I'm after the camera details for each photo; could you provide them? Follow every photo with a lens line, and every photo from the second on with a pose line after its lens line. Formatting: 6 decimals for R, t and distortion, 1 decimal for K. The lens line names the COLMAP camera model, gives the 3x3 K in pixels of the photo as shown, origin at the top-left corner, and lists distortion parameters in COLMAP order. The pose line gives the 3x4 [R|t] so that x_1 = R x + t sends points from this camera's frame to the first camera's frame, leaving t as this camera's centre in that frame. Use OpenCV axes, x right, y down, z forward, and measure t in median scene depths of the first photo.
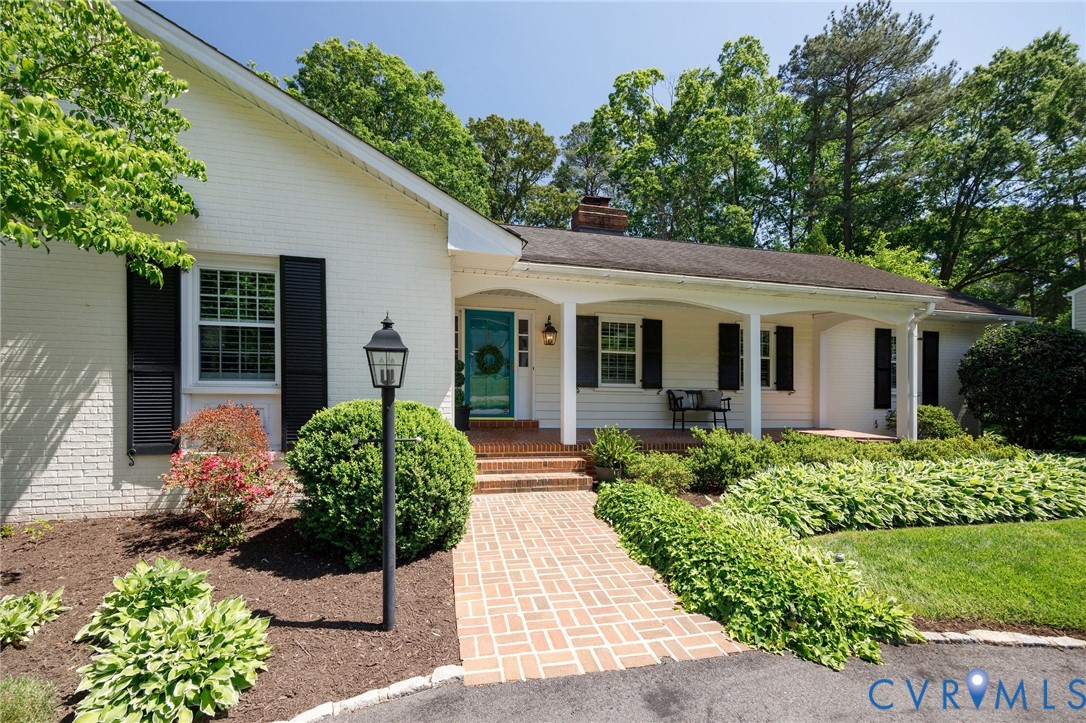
lens RADIAL K [[421.6, 0, 543.0], [0, 421.6, 361.5], [0, 0, 1]] dist [0.008826, -0.009205]
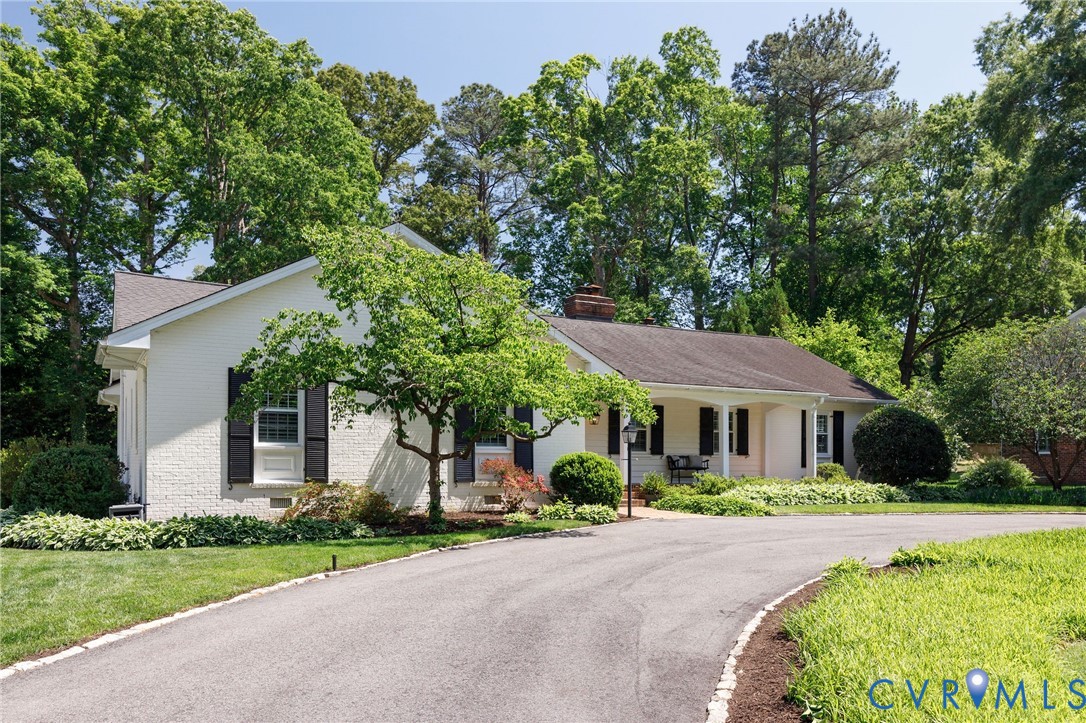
lens RADIAL K [[695.9, 0, 550.1], [0, 695.9, 438.9], [0, 0, 1]] dist [-0.039163, 0.001023]
pose [[0.971132, -0.011832, 0.238250, -0.591111], [0.011045, 0.999928, 0.004640, -0.001273], [-0.238288, -0.001874, 0.971193, -1.071490]]
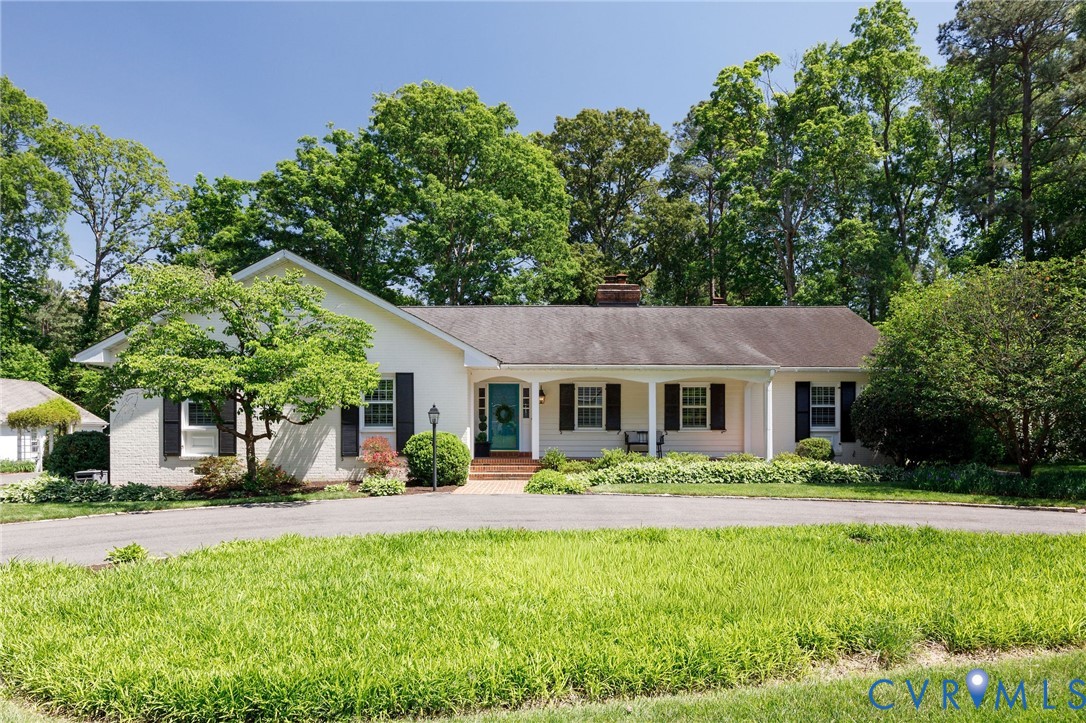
lens RADIAL K [[608.8, 0, 585.2], [0, 608.8, 360.6], [0, 0, 1]] dist [-0.002287, 0.000728]
pose [[0.985537, -0.040615, -0.164519, 0.468678], [0.026646, 0.995918, -0.086245, 0.001163], [0.167351, 0.080614, 0.982596, -1.032636]]
